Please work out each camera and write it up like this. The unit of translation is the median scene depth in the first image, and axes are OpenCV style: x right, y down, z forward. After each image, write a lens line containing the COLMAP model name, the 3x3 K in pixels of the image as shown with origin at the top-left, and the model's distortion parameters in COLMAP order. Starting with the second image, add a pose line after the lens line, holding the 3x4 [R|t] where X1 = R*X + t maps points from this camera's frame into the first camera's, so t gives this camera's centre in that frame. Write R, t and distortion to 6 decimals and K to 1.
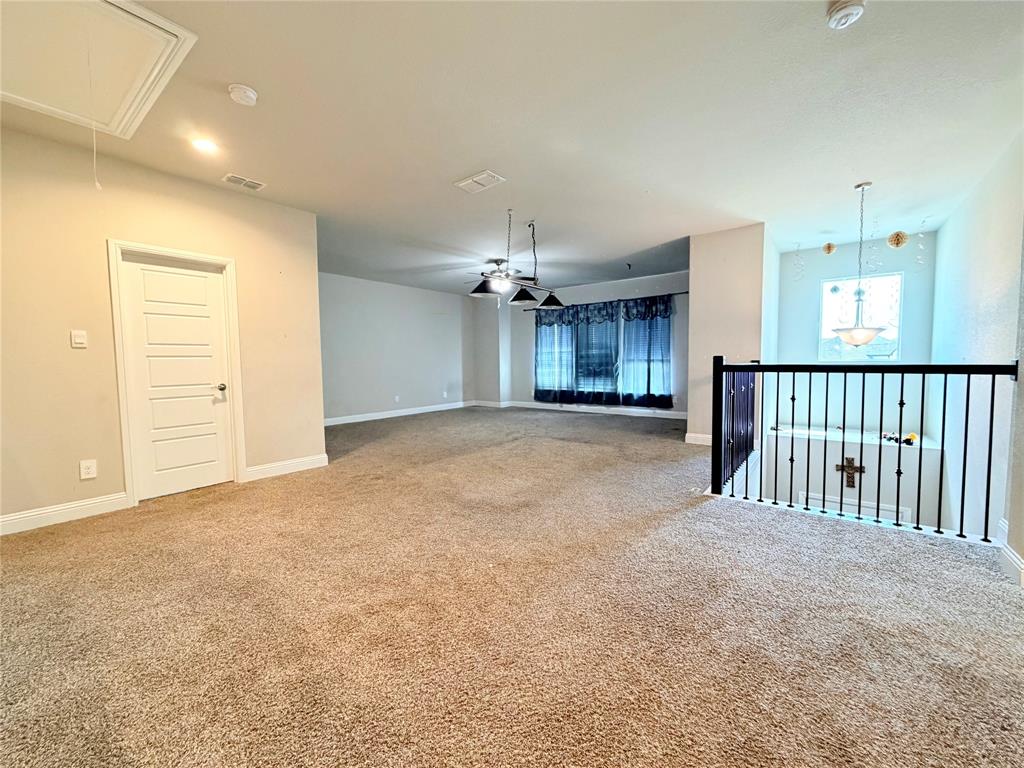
lens RADIAL K [[408.7, 0, 512.0], [0, 408.7, 384.0], [0, 0, 1]] dist [-0.000946, 0.000055]
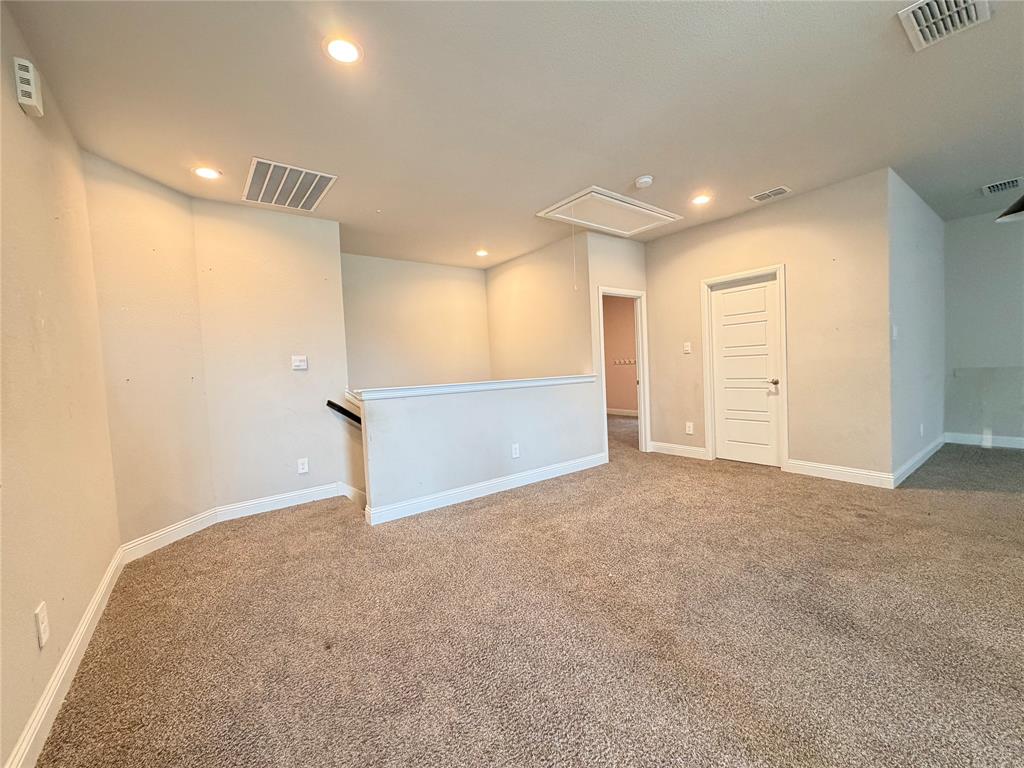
lens RADIAL K [[409.9, 0, 506.0], [0, 409.9, 381.2], [0, 0, 1]] dist [0.000112, -0.000051]
pose [[-0.273322, 0.059058, -0.960108, 0.546164], [-0.002651, 0.998063, 0.062148, -0.058644], [0.961919, 0.019532, -0.272637, 0.567905]]
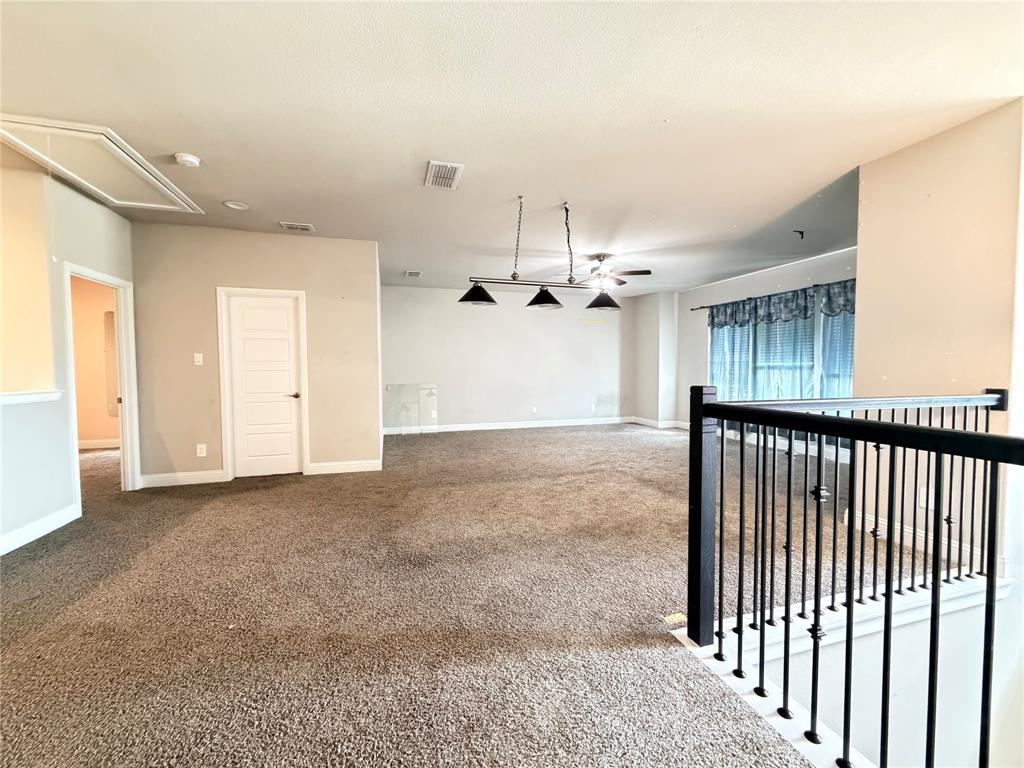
lens RADIAL K [[408.7, 0, 512.0], [0, 408.7, 384.0], [0, 0, 1]] dist [-0.000946, 0.000055]
pose [[0.816492, 0.032817, -0.576424, 0.510298], [-0.039332, 0.999226, 0.001174, -0.051991], [0.576016, 0.021713, 0.817150, 0.348066]]
